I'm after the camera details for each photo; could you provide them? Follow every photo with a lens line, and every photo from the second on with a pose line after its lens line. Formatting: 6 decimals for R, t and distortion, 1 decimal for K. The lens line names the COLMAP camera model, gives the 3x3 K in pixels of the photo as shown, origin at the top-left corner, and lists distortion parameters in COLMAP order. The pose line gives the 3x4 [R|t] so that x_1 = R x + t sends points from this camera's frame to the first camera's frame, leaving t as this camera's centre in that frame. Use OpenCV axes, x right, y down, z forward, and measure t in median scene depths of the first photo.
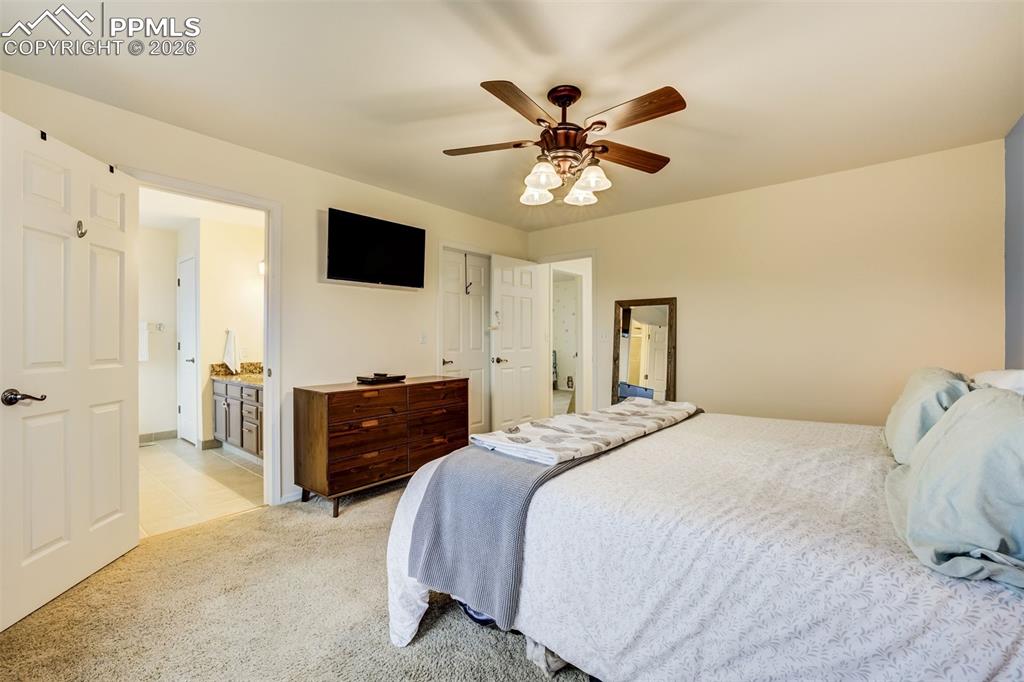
lens RADIAL K [[443.5, 0, 514.7], [0, 443.5, 339.2], [0, 0, 1]] dist [-0.031663, 0.008886]
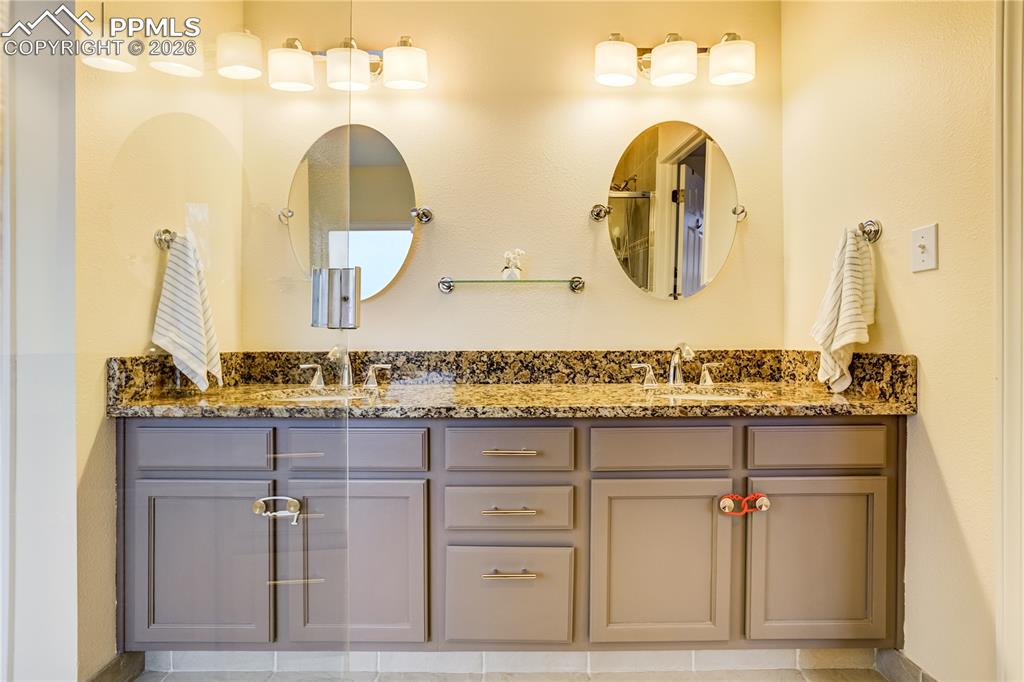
lens RADIAL K [[443.5, 0, 539.0], [0, 443.5, 331.1], [0, 0, 1]] dist [-0.031663, 0.008886]
pose [[0.780079, -0.000699, 0.625681, -0.647809], [0.005457, 0.999969, -0.005686, 0.043533], [-0.625658, 0.007850, 0.780058, 0.646331]]
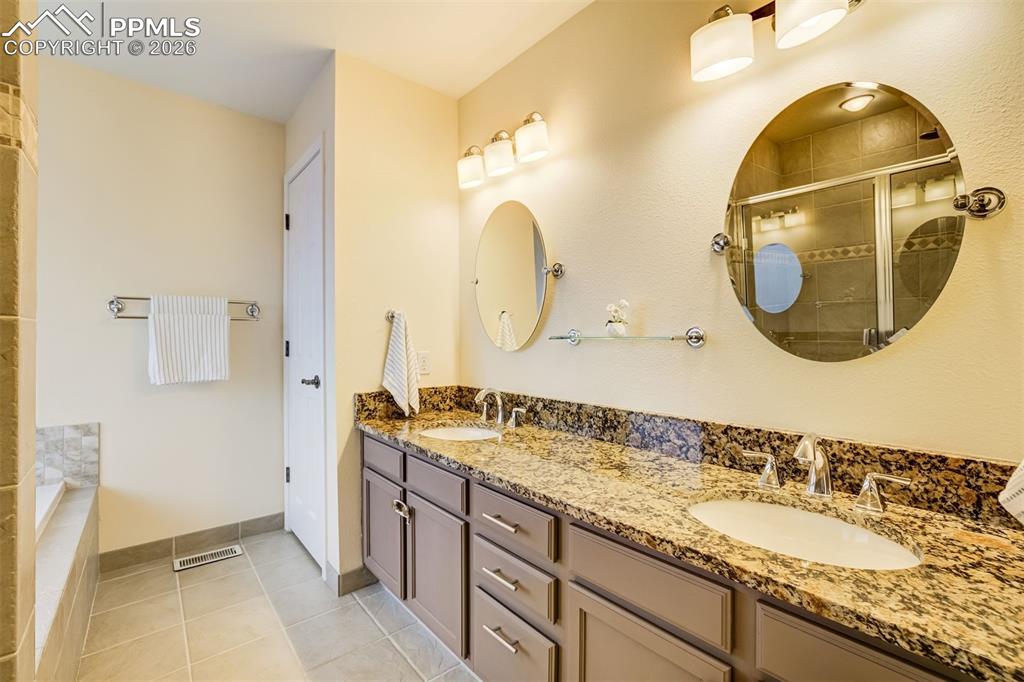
lens RADIAL K [[443.5, 0, 505.1], [0, 443.5, 336.9], [0, 0, 1]] dist [-0.031663, 0.008886]
pose [[0.982405, -0.000754, -0.186761, -0.467976], [-0.000460, 0.999979, -0.006460, 0.005874], [0.186762, 0.006433, 0.982384, 0.600389]]
